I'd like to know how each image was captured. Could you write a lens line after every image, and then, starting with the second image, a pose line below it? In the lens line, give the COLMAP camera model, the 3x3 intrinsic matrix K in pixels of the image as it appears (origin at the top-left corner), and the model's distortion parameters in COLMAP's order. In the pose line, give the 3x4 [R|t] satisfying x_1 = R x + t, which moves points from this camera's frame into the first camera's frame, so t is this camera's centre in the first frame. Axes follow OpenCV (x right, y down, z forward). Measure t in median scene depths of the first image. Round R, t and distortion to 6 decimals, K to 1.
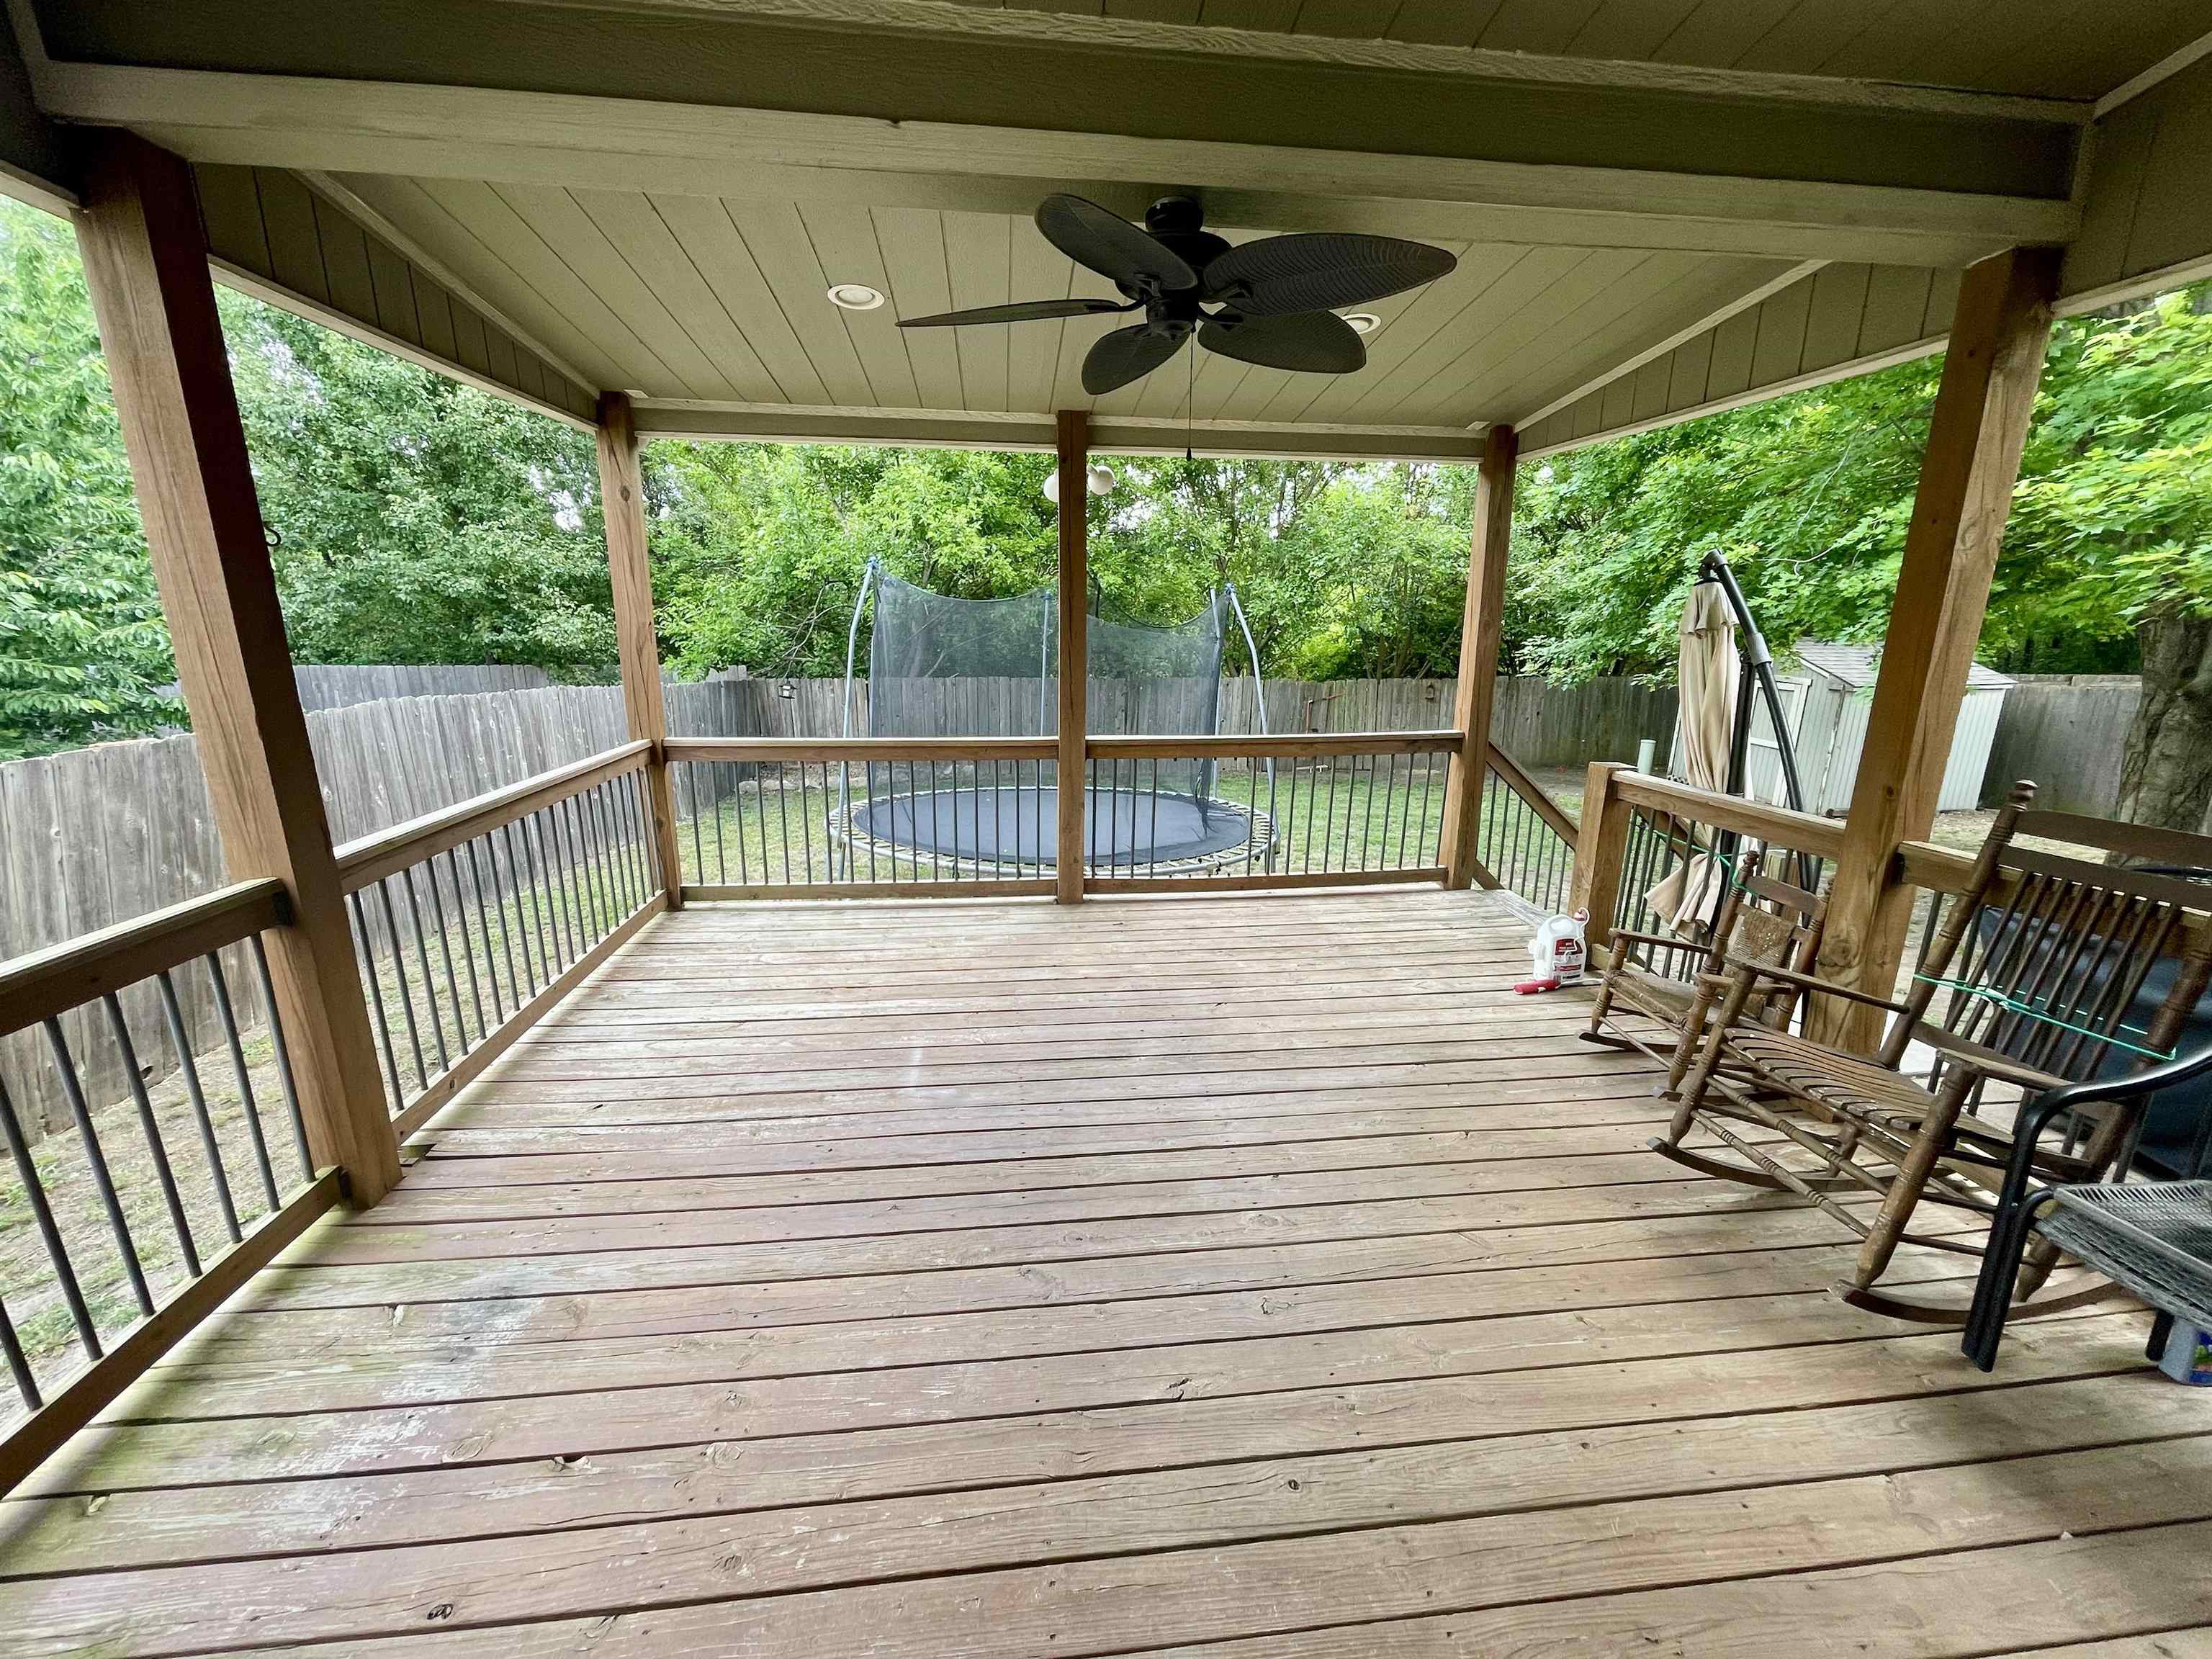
lens RADIAL K [[890.6, 0, 1102.7], [0, 890.6, 831.0], [0, 0, 1]] dist [-0.011949, 0.003861]
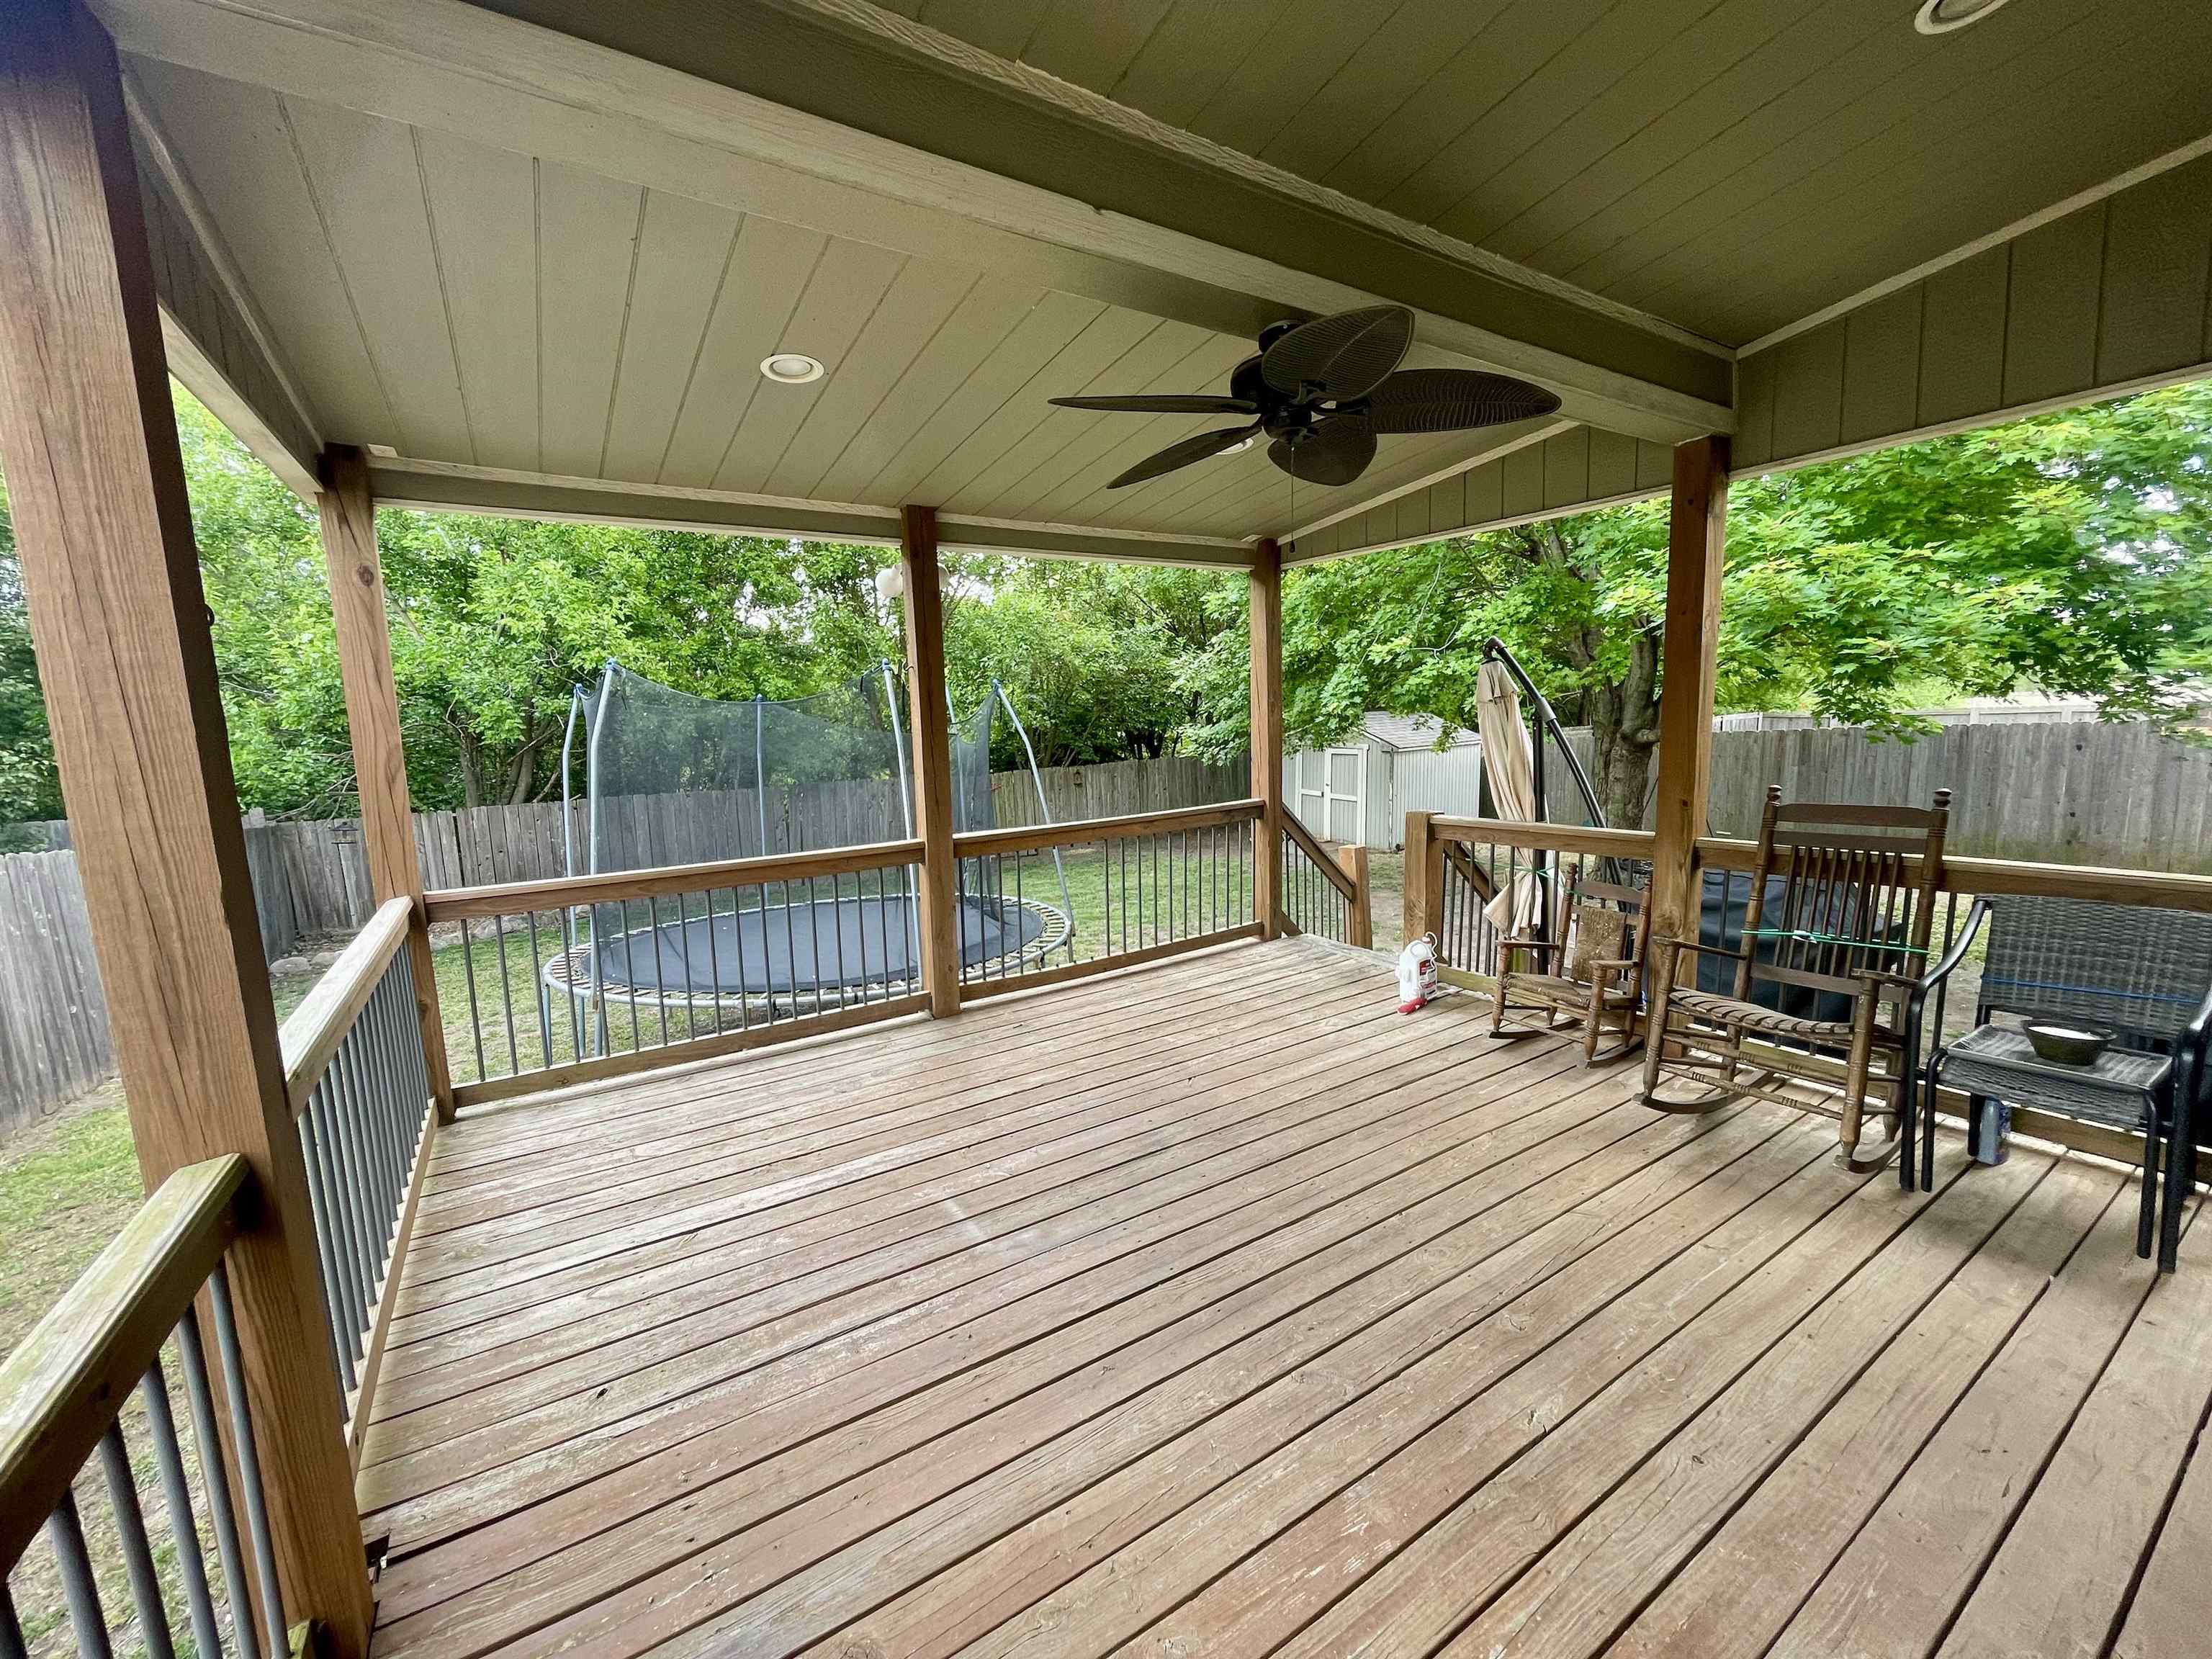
lens RADIAL K [[892.0, 0, 1106.0], [0, 892.0, 829.5], [0, 0, 1]] dist [-0.001850, -0.000576]
pose [[0.897911, -0.096786, 0.429405, -0.325078], [0.144357, 0.986323, -0.079545, -0.015493], [-0.415833, 0.133412, 0.899602, 0.085187]]
